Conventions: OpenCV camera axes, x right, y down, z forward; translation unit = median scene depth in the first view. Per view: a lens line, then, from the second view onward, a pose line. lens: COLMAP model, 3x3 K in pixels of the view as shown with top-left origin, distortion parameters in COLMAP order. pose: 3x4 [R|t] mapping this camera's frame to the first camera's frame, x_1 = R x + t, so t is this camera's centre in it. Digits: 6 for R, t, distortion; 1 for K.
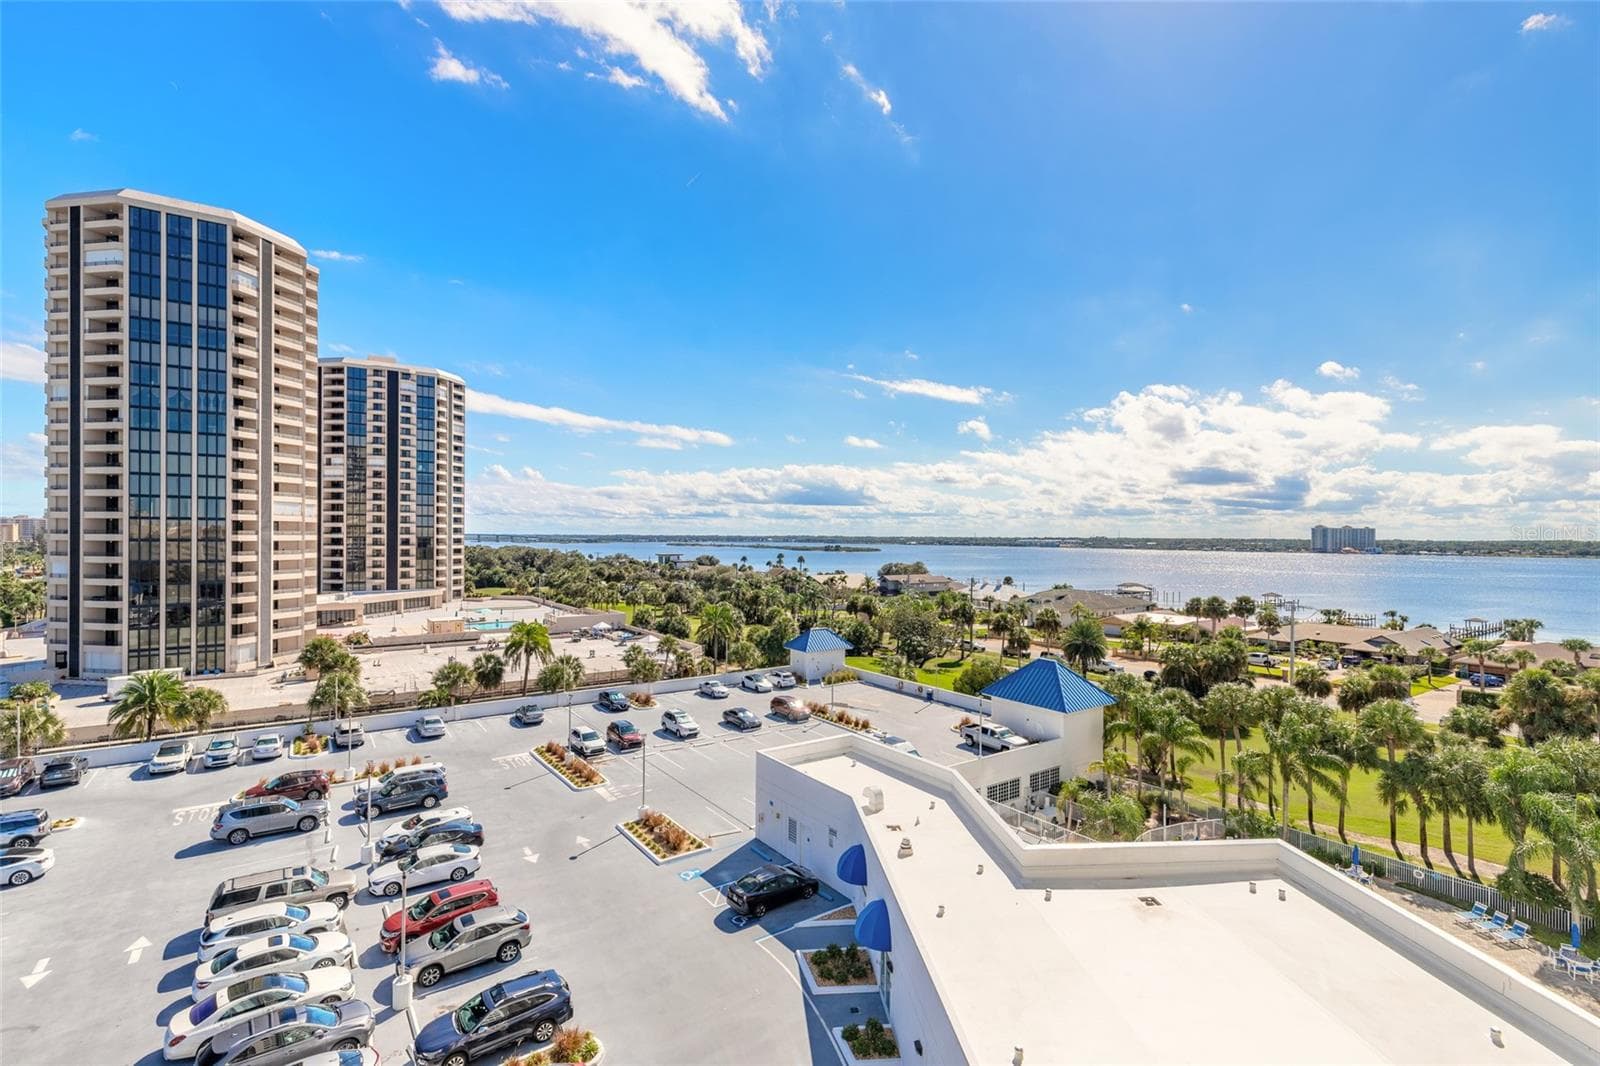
lens RADIAL K [[814.7, 0, 795.5], [0, 814.7, 532.0], [0, 0, 1]] dist [0.002671, -0.002033]
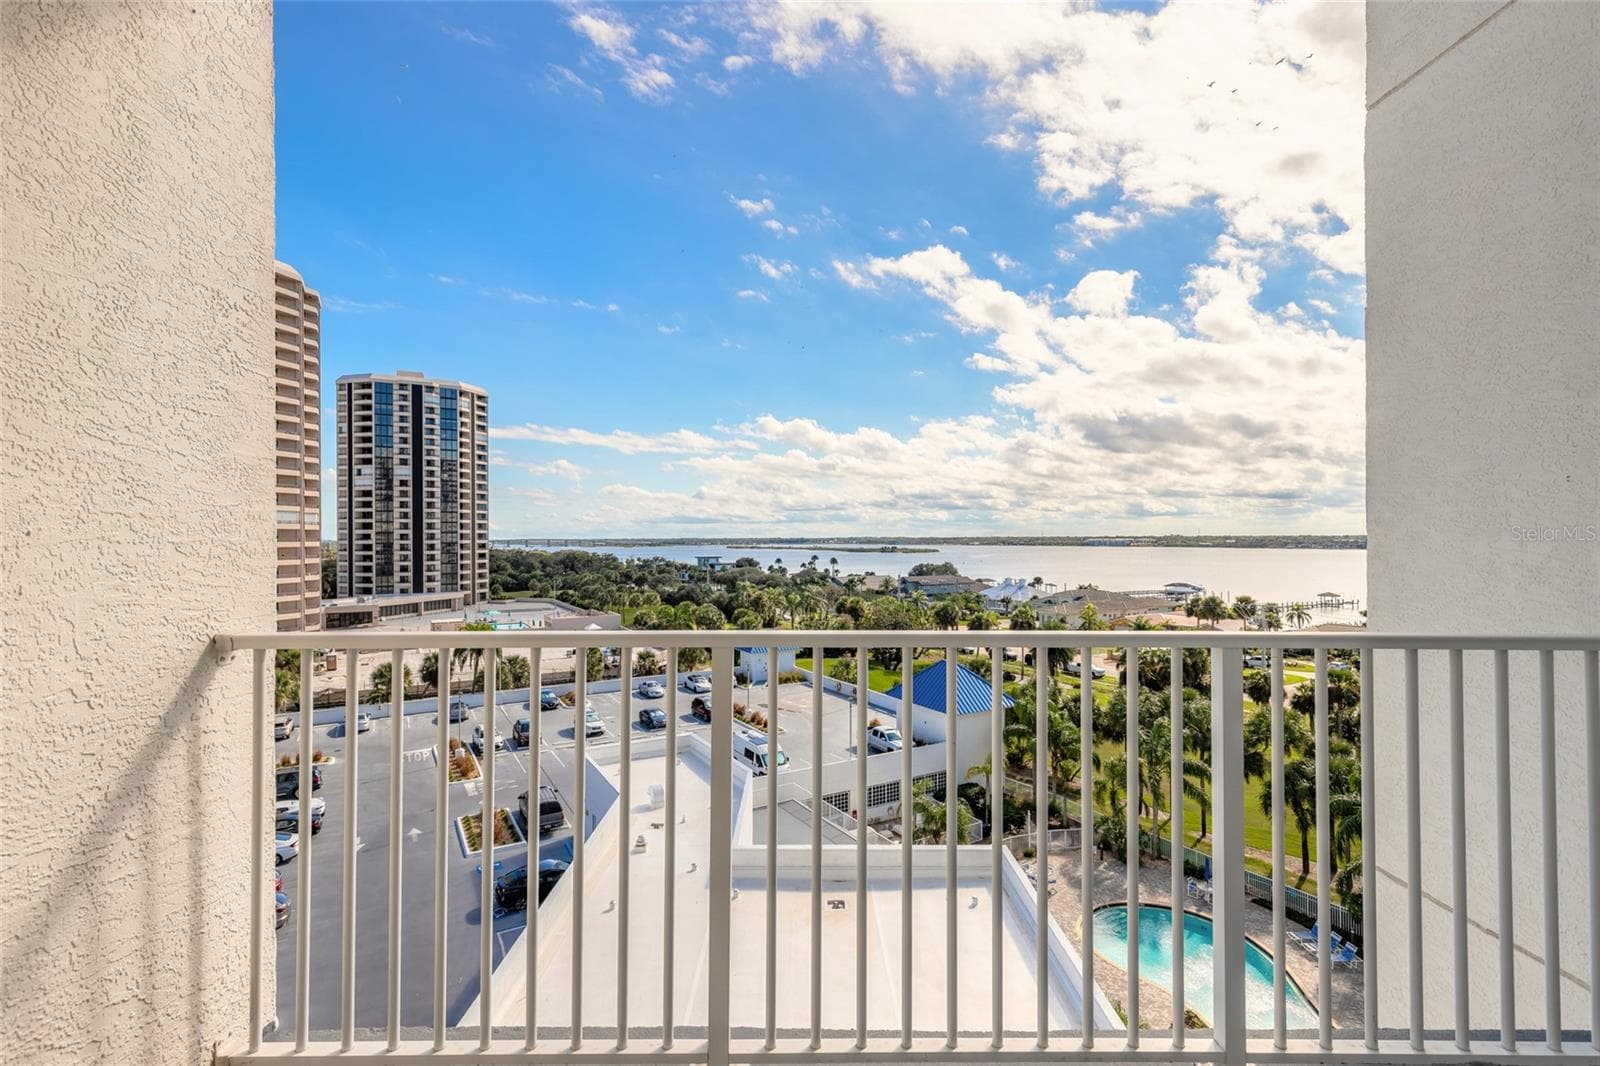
lens RADIAL K [[814.7, 0, 799.6], [0, 814.7, 535.0], [0, 0, 1]] dist [0.002671, -0.002033]
pose [[0.994910, -0.010799, -0.100190, 0.100699], [0.010936, 0.999940, 0.000816, 0.000816], [0.100175, -0.001908, 0.994968, 0.002864]]
